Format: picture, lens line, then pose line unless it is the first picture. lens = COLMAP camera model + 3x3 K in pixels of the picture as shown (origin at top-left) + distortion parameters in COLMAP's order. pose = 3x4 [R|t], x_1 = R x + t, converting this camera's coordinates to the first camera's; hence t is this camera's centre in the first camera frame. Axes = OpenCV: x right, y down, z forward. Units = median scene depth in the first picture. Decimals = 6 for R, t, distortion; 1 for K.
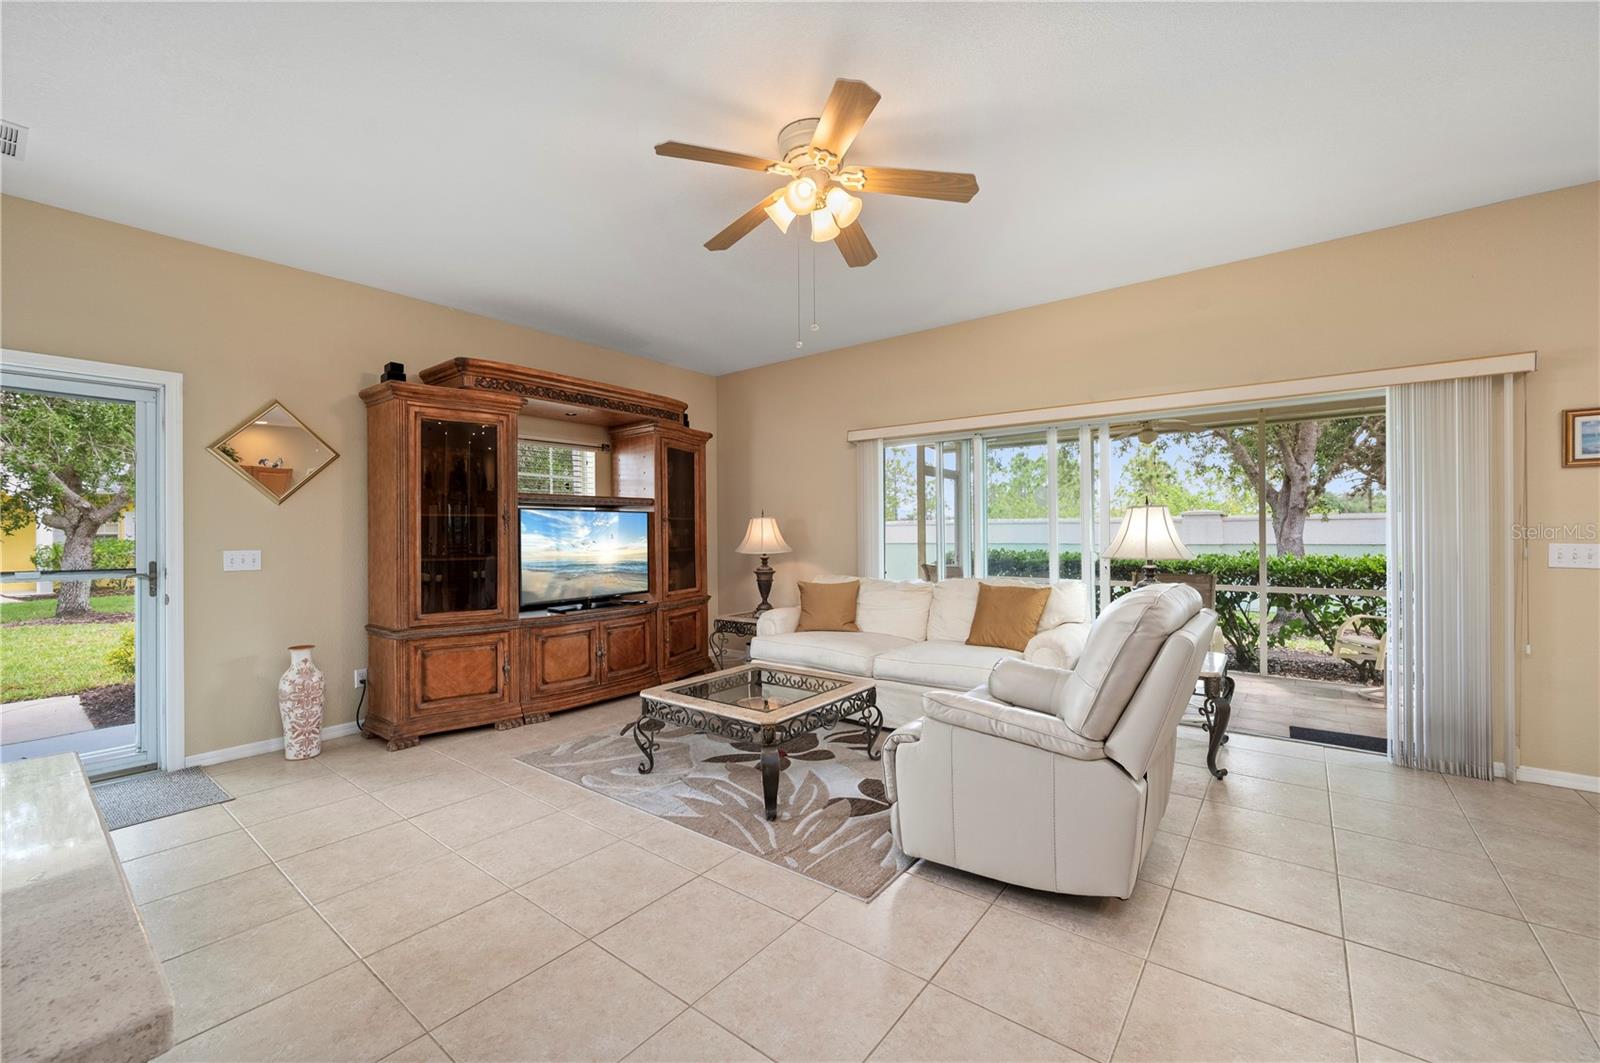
lens RADIAL K [[640.7, 0, 801.4], [0, 640.7, 530.0], [0, 0, 1]] dist [-0.001516, -0.000023]
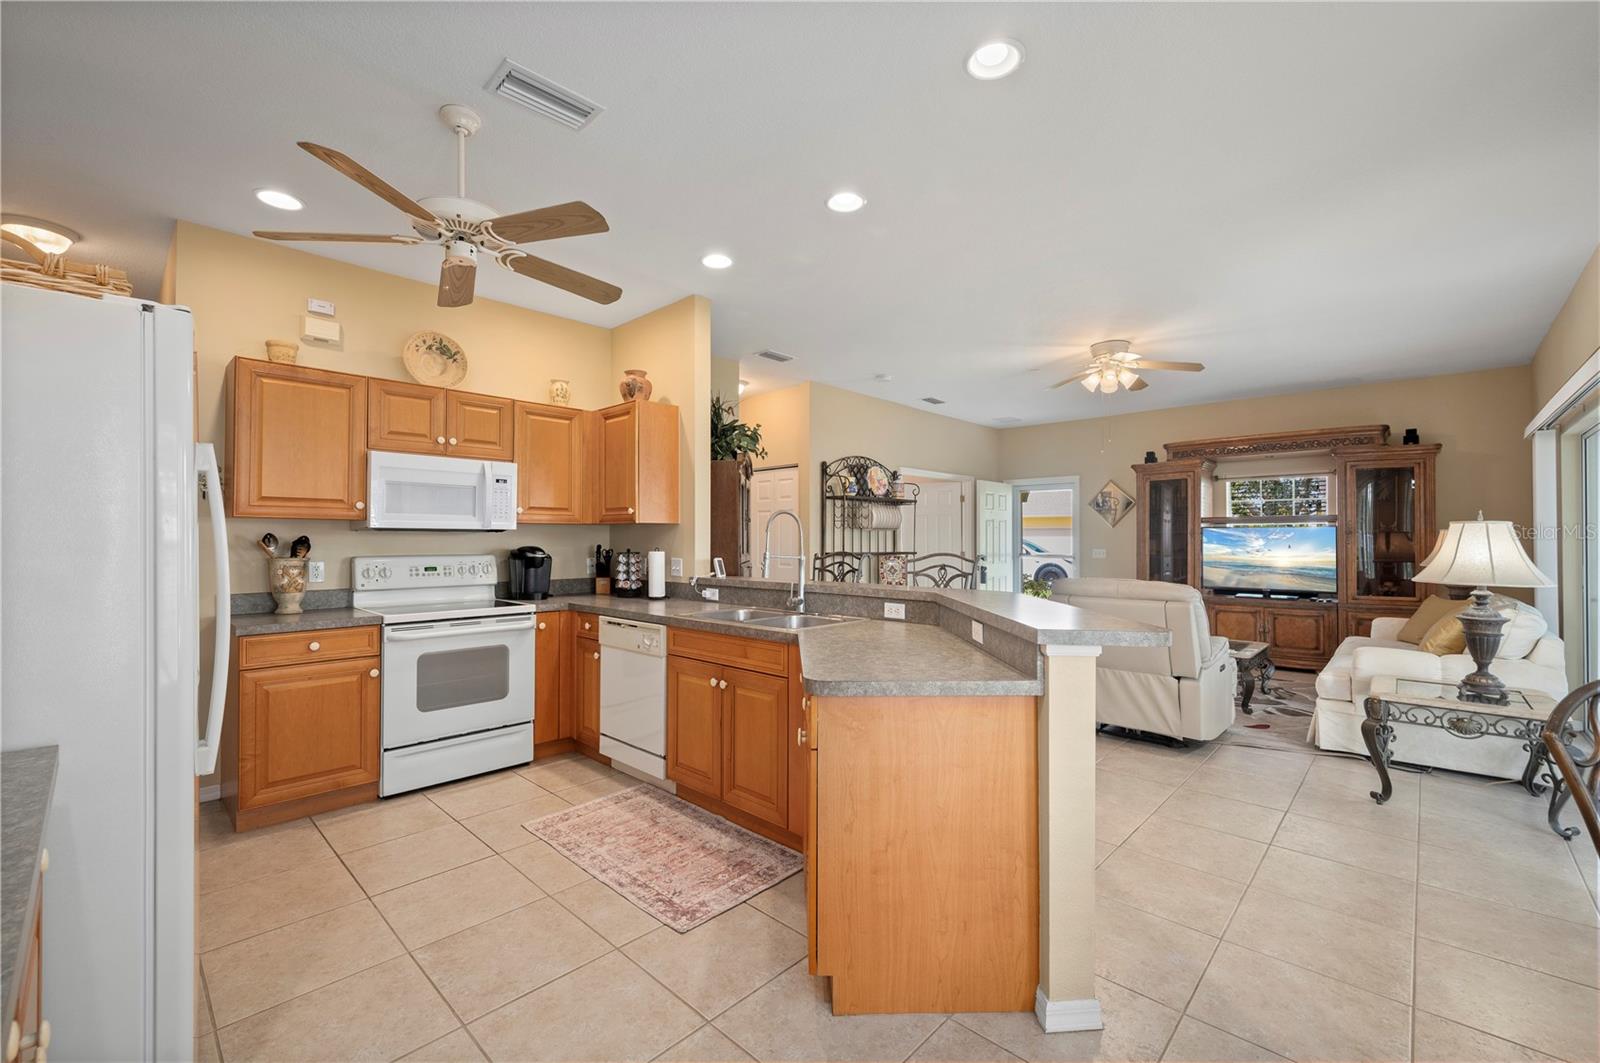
lens RADIAL K [[661.6, 0, 801.2], [0, 661.6, 531.9], [0, 0, 1]] dist [-0.000757, -0.000219]
pose [[-0.100019, -0.002950, -0.994981, 1.343958], [0.003810, 0.999987, -0.003348, -0.021904], [0.994978, -0.004126, -0.100007, 0.165498]]
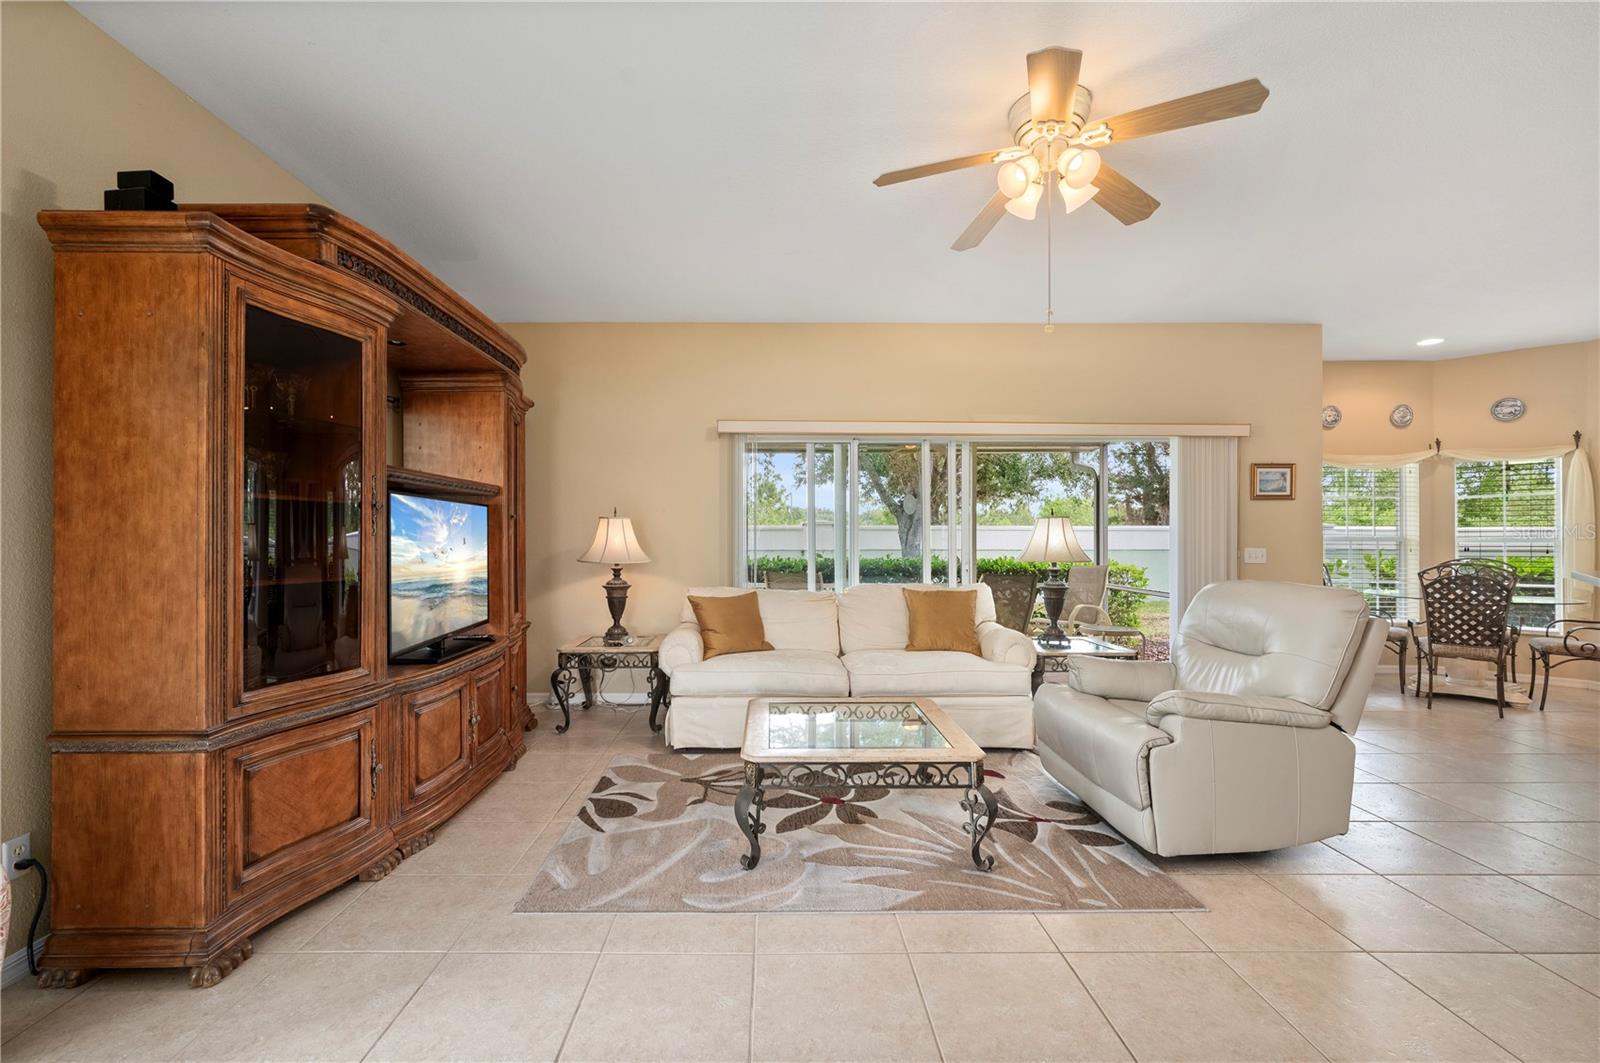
lens RADIAL K [[671.9, 0, 774.4], [0, 671.9, 534.7], [0, 0, 1]] dist [-0.001681, -0.000222]
pose [[0.788083, 0.010657, 0.615476, -0.550071], [-0.008884, 0.999943, -0.005939, 0.006515], [-0.615505, -0.000788, 0.788133, 0.306696]]
